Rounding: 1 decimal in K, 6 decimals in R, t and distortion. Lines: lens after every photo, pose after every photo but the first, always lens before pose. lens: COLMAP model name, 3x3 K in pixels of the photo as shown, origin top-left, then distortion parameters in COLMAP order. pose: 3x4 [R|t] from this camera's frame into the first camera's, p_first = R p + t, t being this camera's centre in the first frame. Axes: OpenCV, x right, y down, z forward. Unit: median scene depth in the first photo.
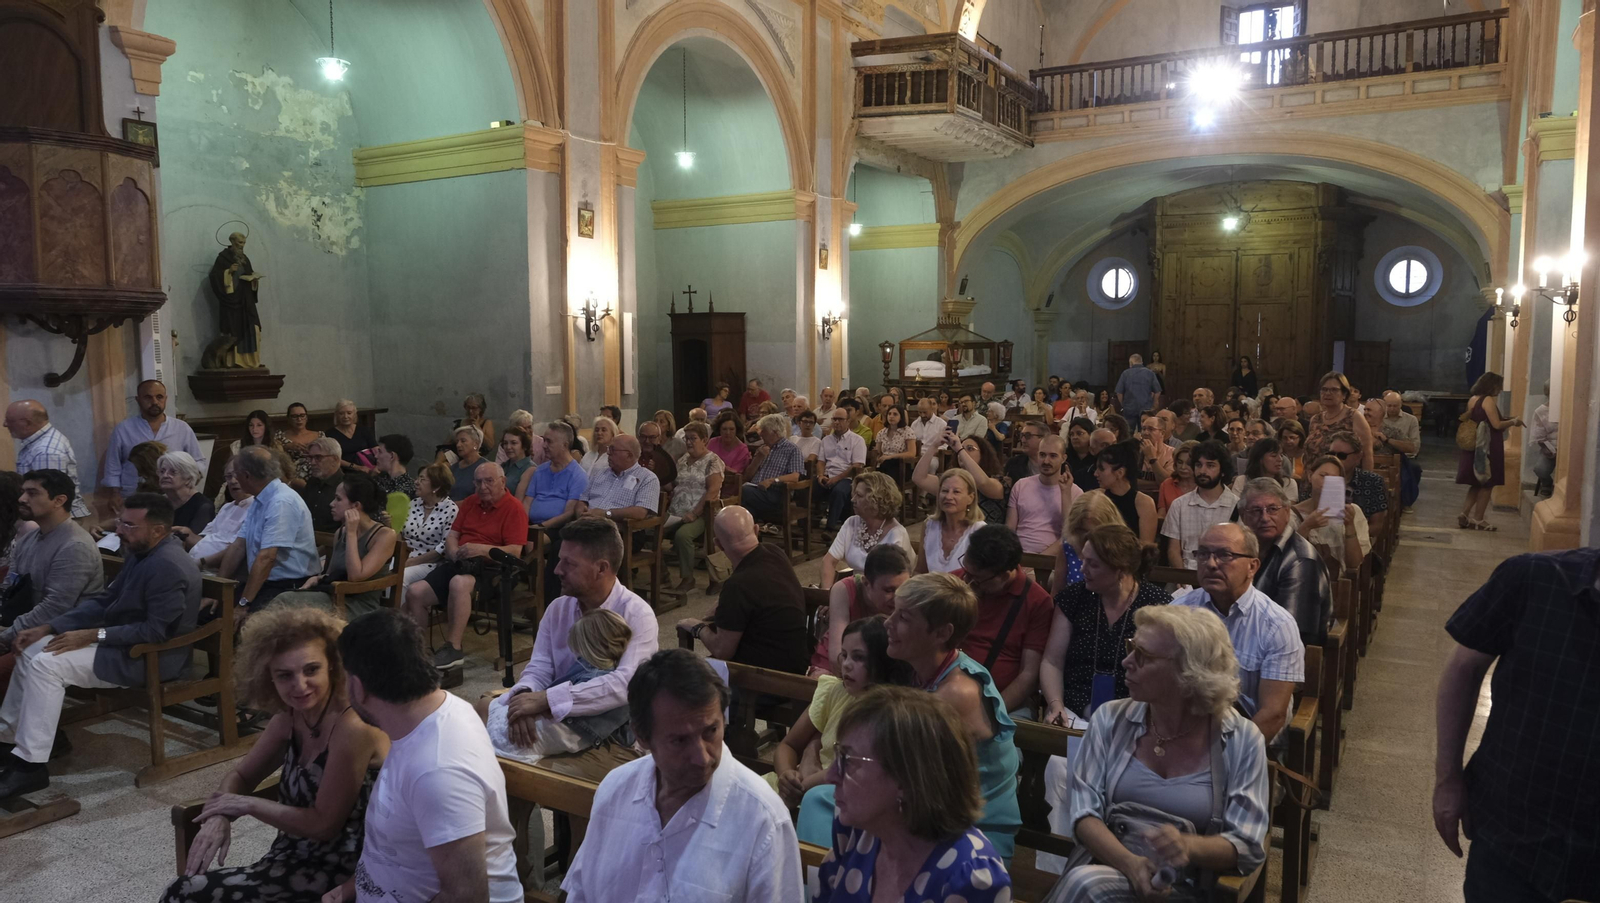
lens RADIAL K [[1118.8, 0, 796.1], [0, 1118.8, 453.9], [0, 0, 1]] dist [-0.004017, 0.001288]
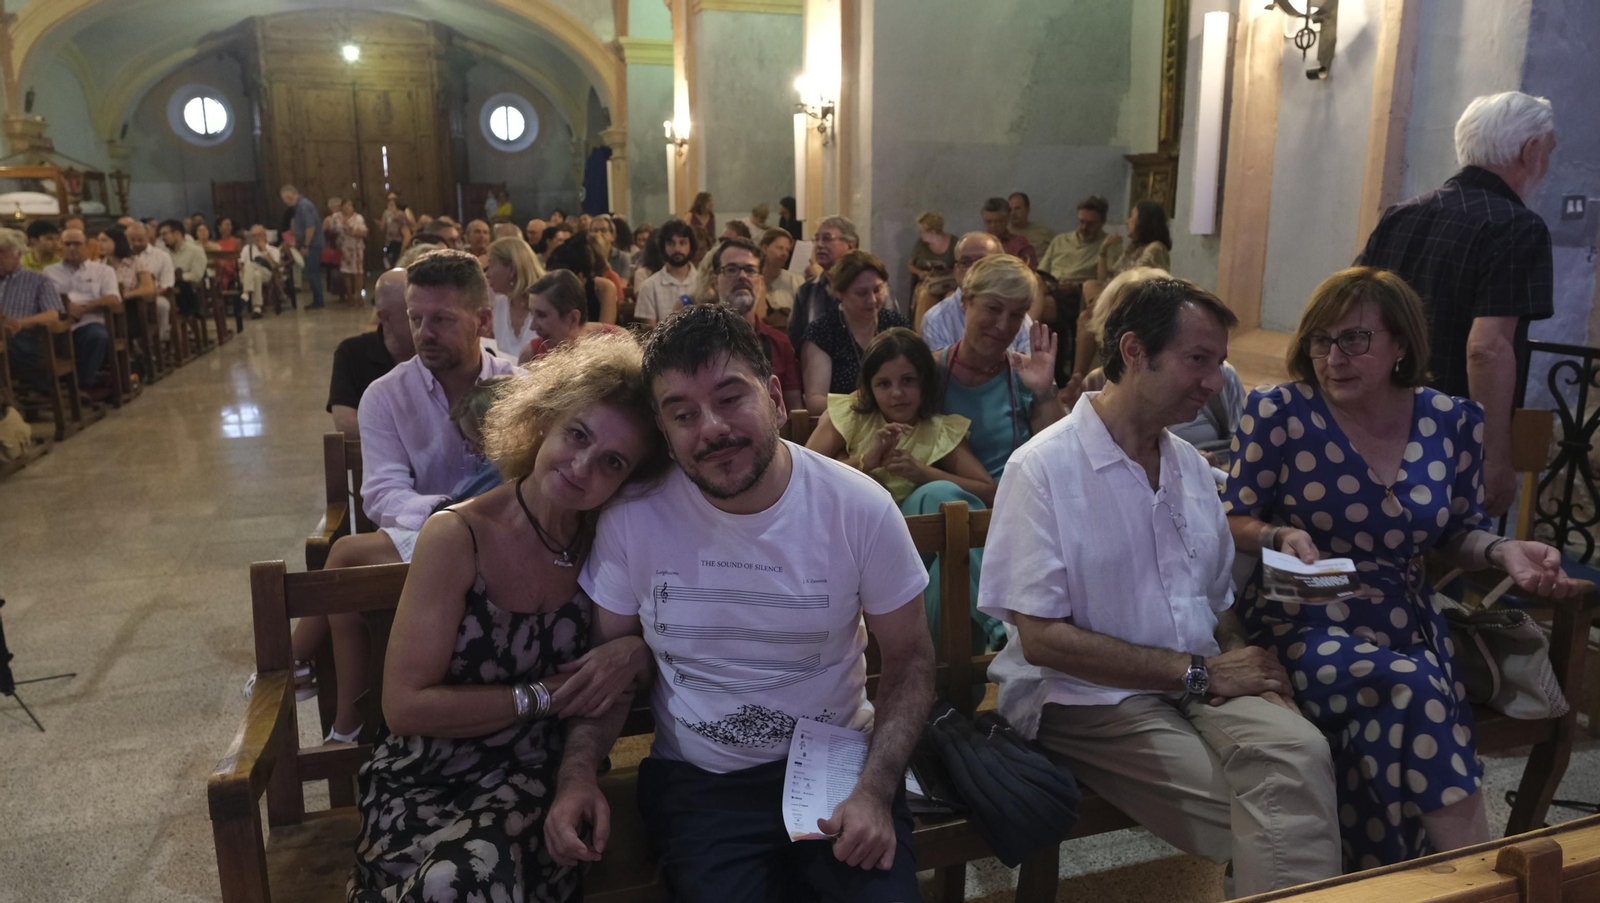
lens RADIAL K [[1118.8, 0, 795.4], [0, 1118.8, 446.7], [0, 0, 1]] dist [-0.004017, 0.001288]
pose [[0.653648, -0.154028, 0.740959, -0.112921], [0.075770, 0.987469, 0.138431, 0.019565], [-0.752997, -0.034343, 0.657128, 0.079841]]
